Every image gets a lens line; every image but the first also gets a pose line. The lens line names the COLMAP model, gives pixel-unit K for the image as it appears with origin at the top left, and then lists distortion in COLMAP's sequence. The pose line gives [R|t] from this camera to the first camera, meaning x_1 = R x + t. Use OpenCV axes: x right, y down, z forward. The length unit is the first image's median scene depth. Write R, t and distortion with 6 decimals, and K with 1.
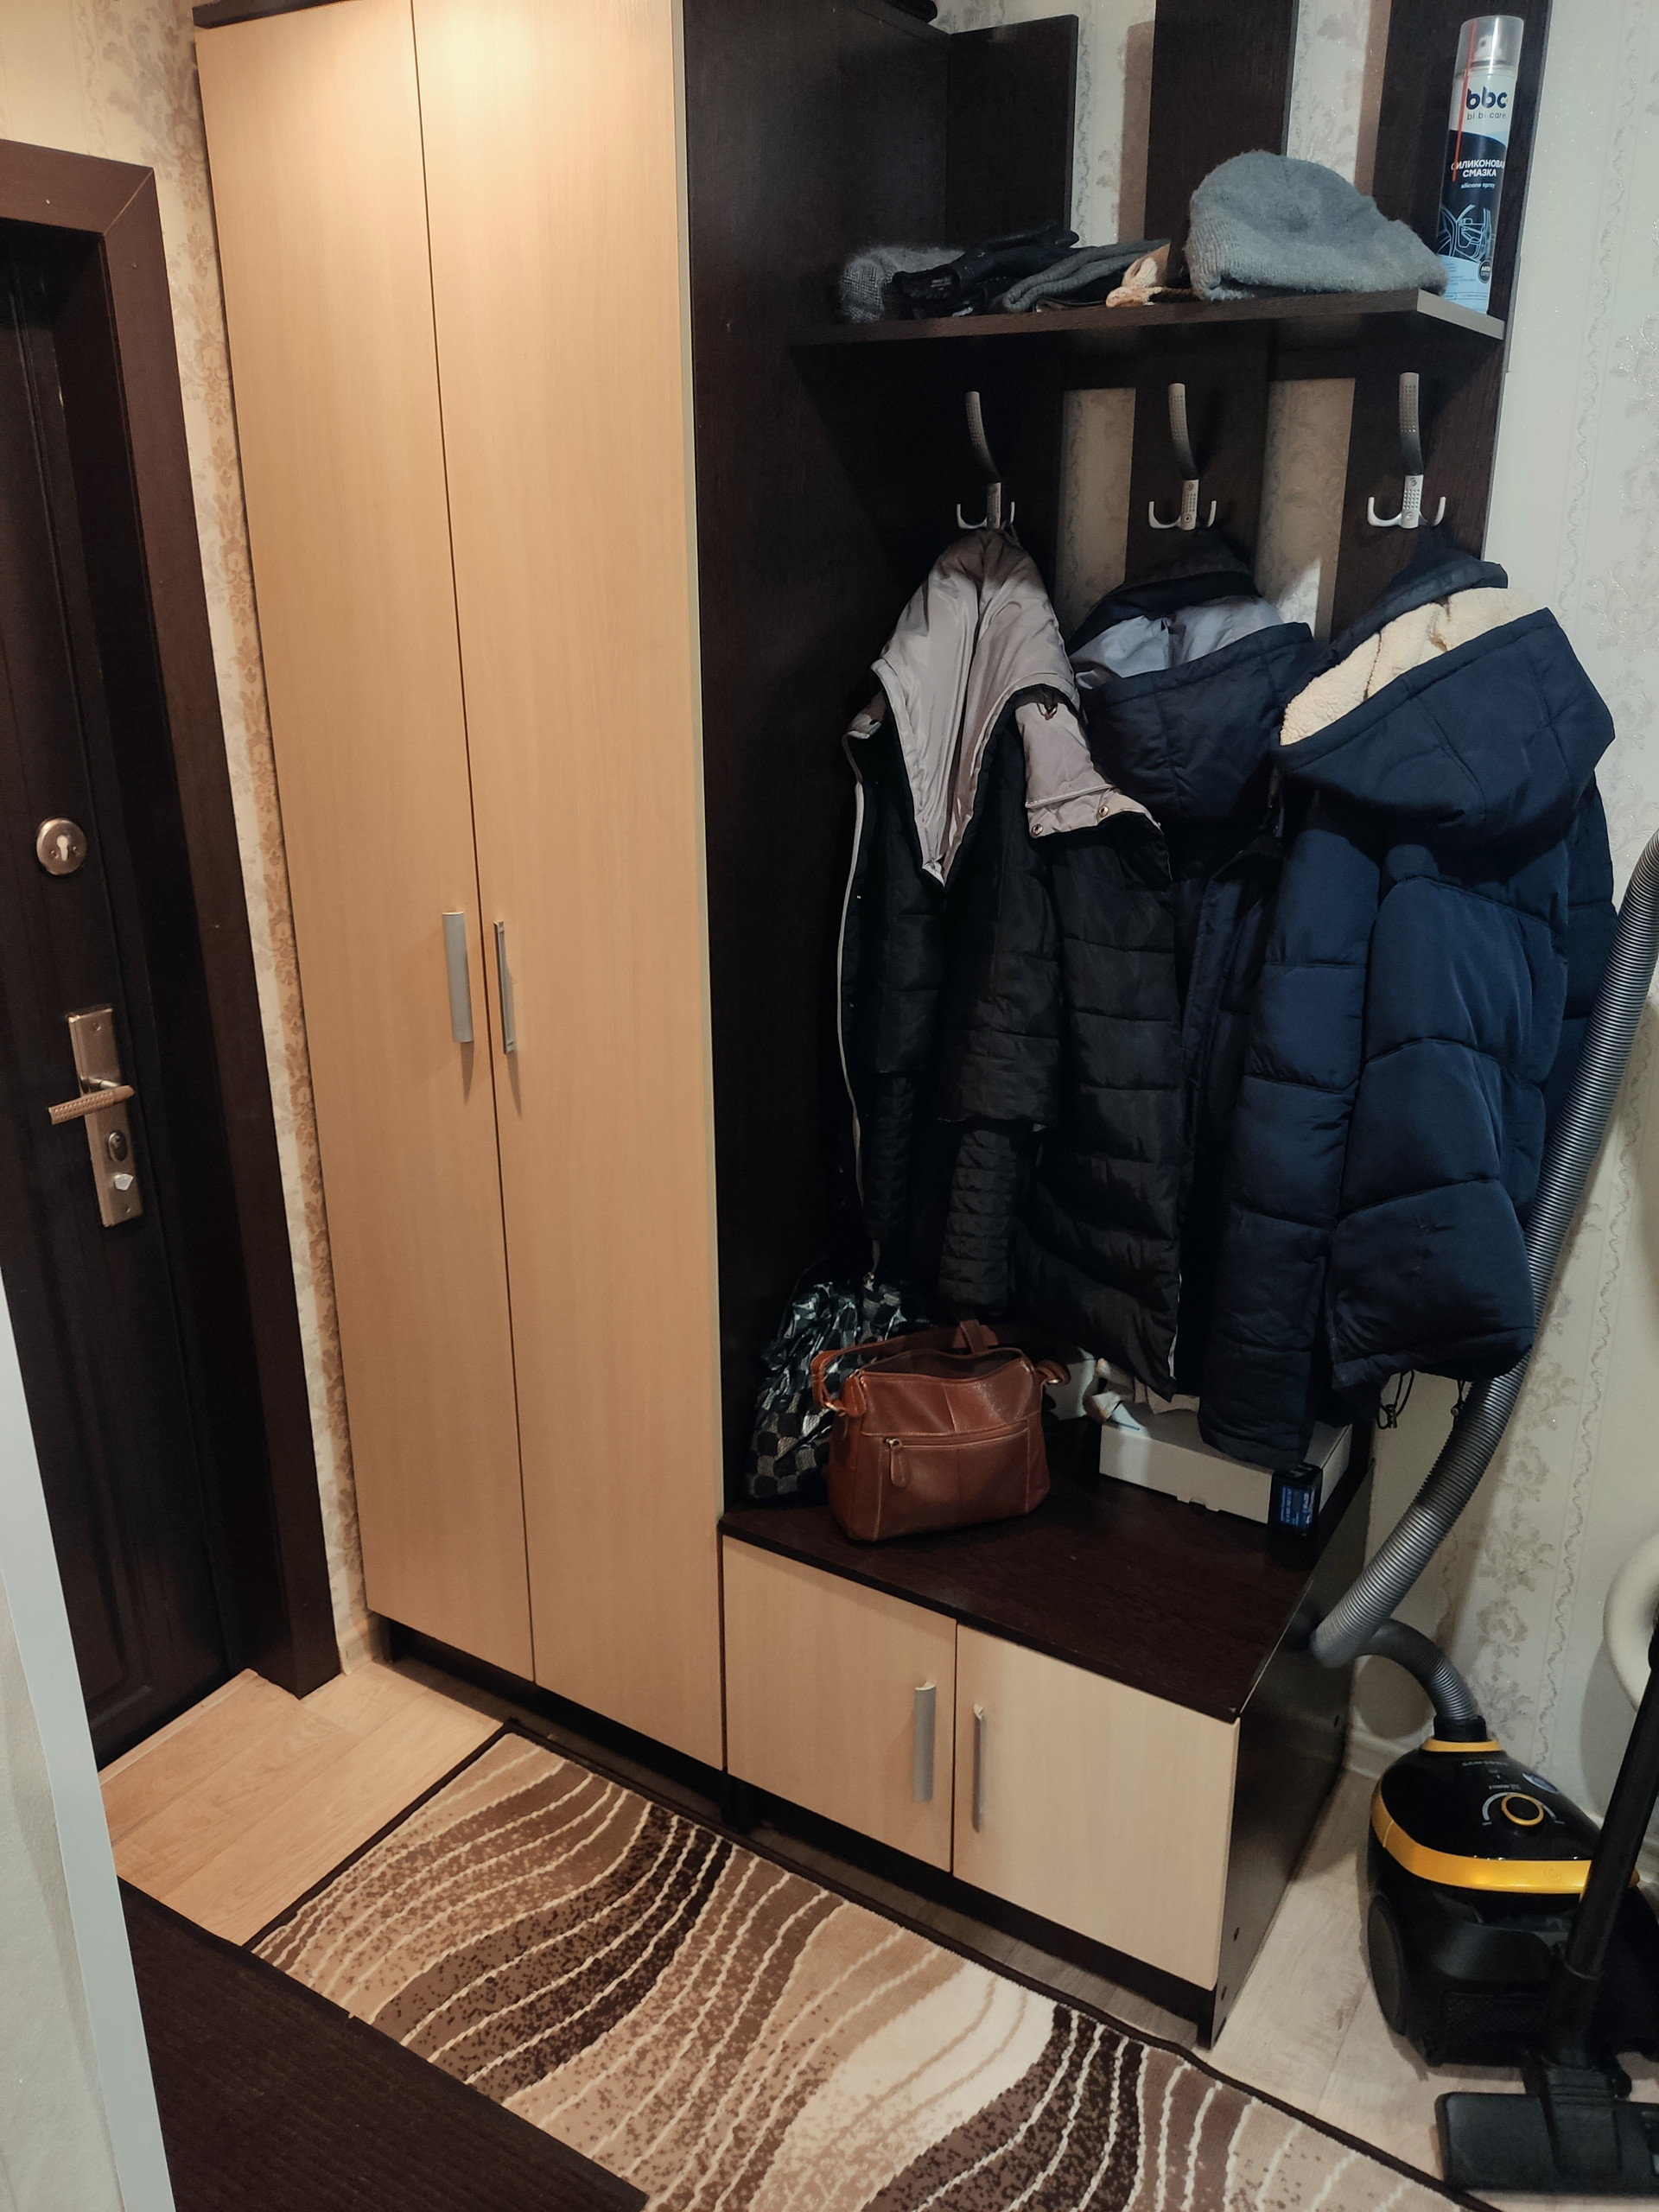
lens RADIAL K [[1656.6, 0, 851.9], [0, 1656.6, 1113.6], [0, 0, 1]] dist [0.086365, -0.138777]
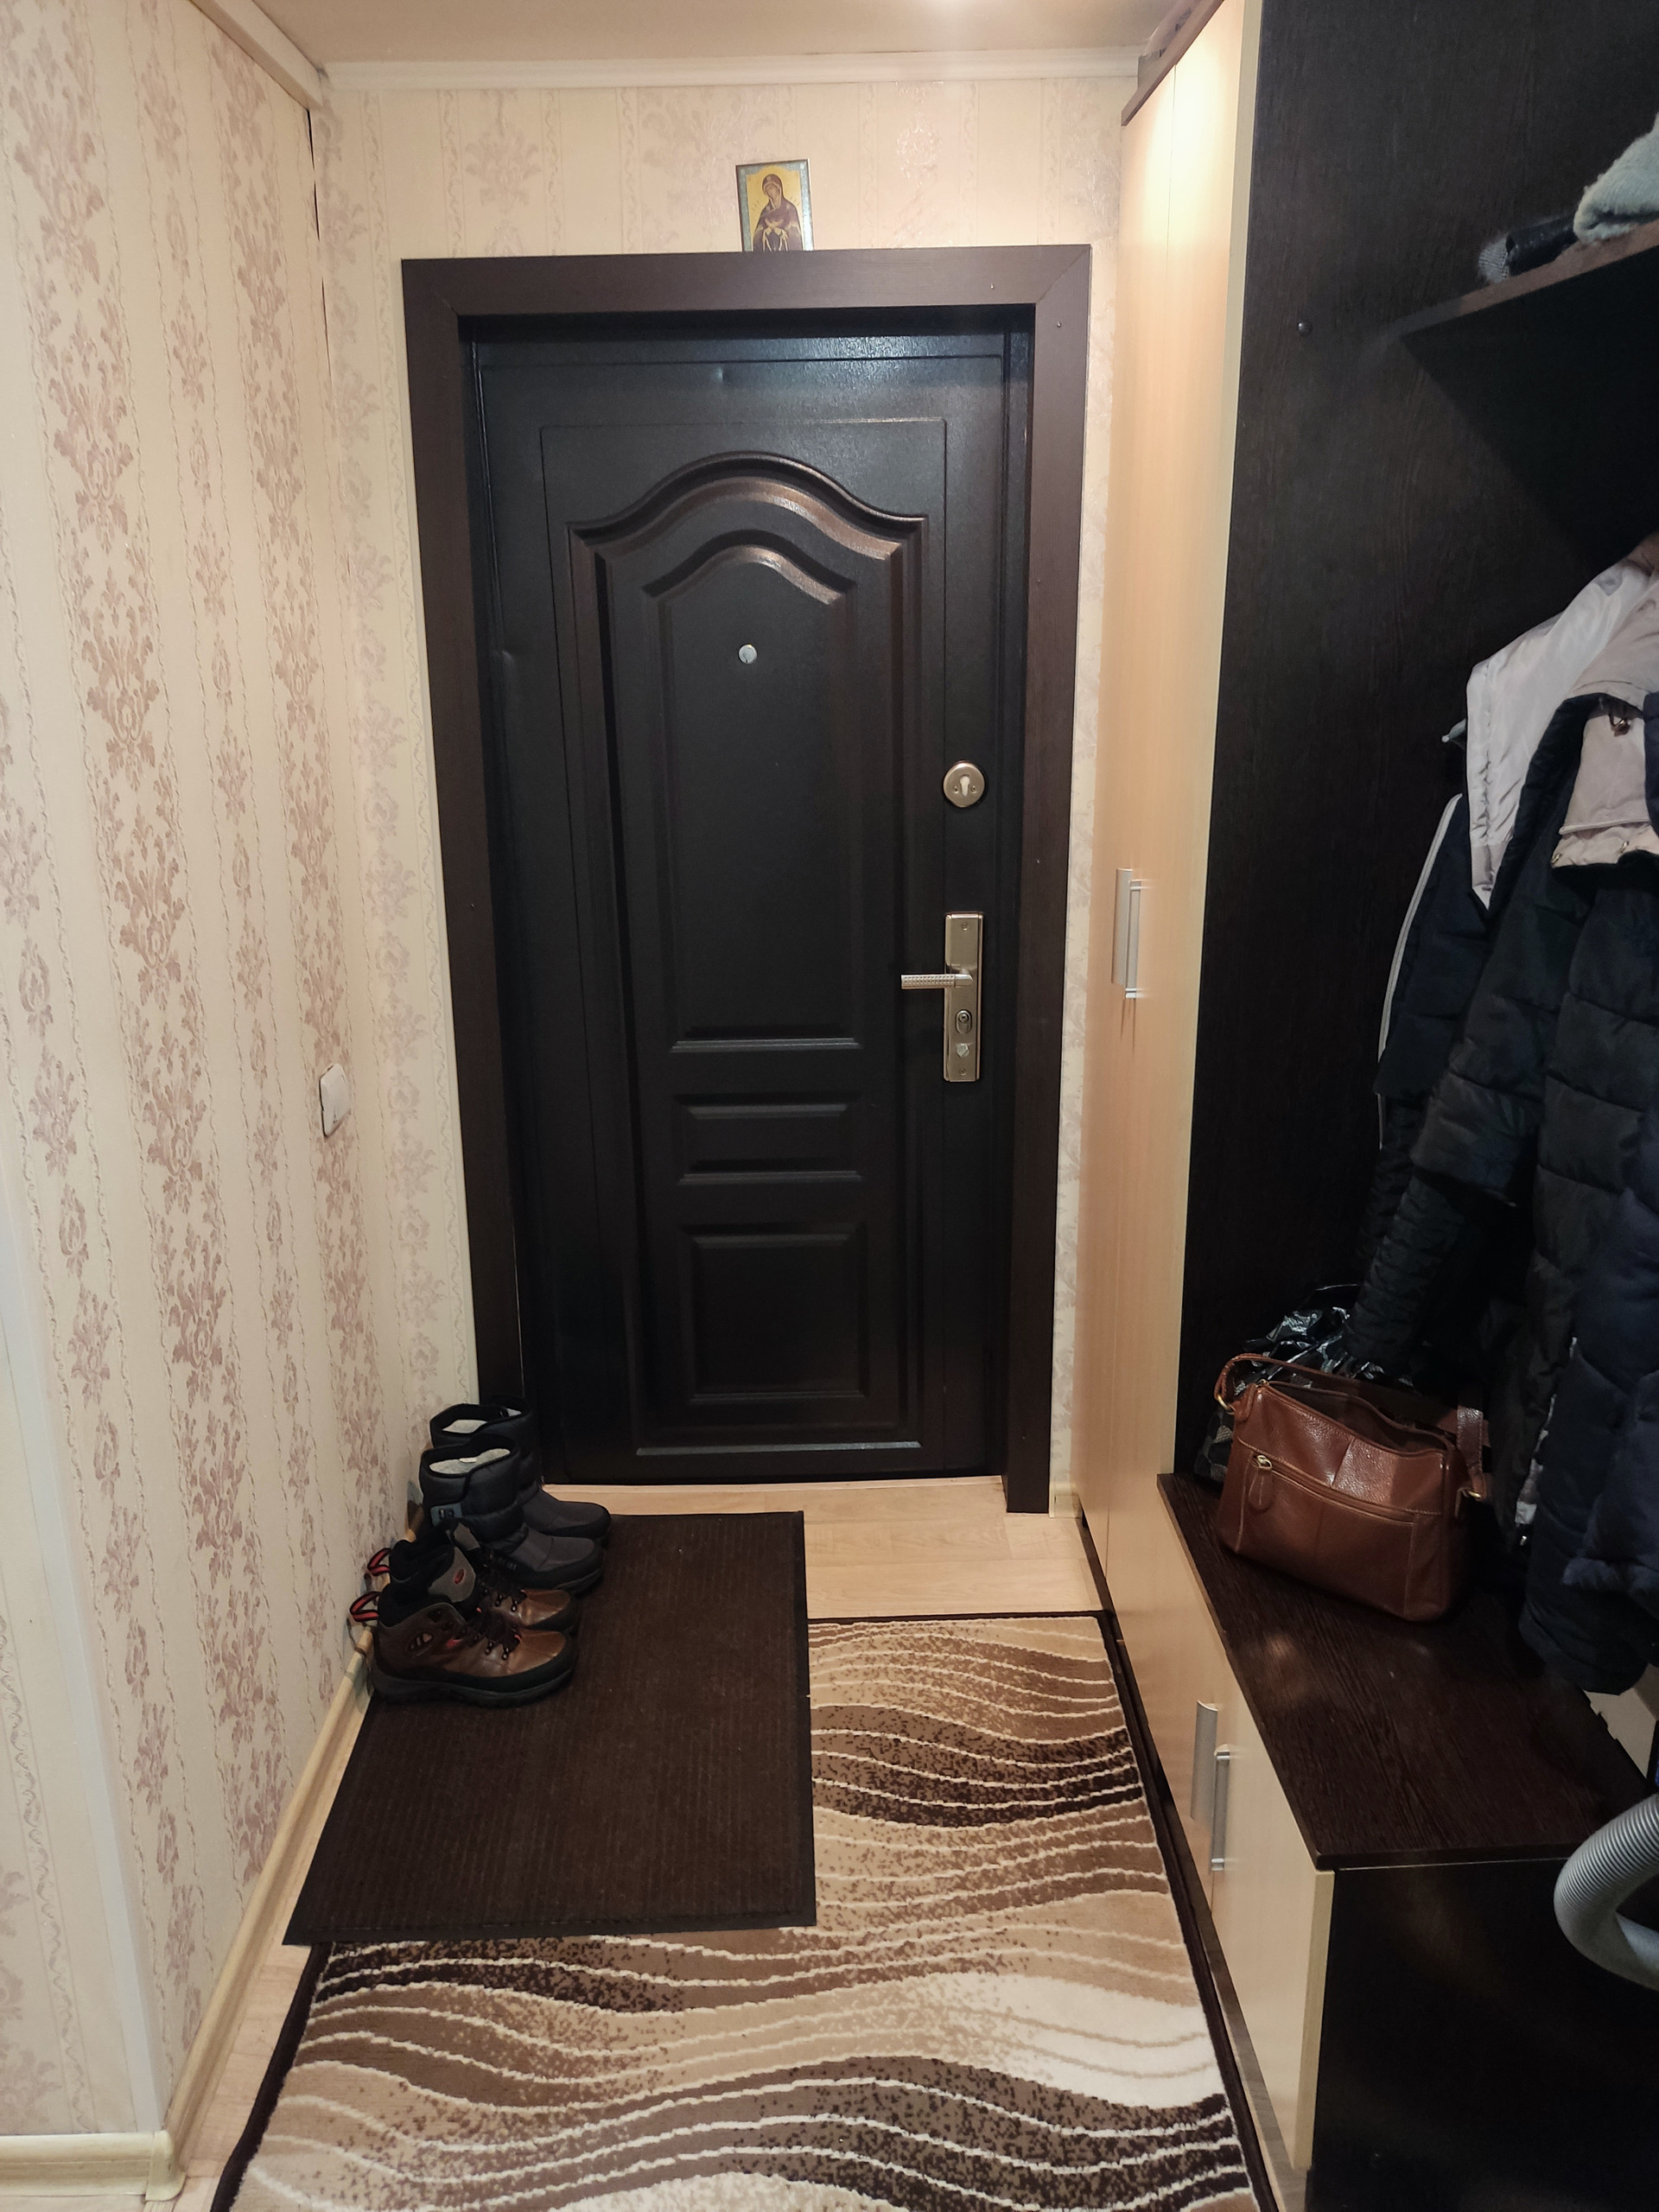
lens RADIAL K [[1656.6, 0, 851.9], [0, 1656.6, 1113.6], [0, 0, 1]] dist [0.086365, -0.138777]
pose [[0.551070, 0.255145, -0.794495, 0.614037], [-0.264686, 0.956388, 0.123547, -0.052985], [0.791368, 0.142209, 0.594570, 0.203729]]
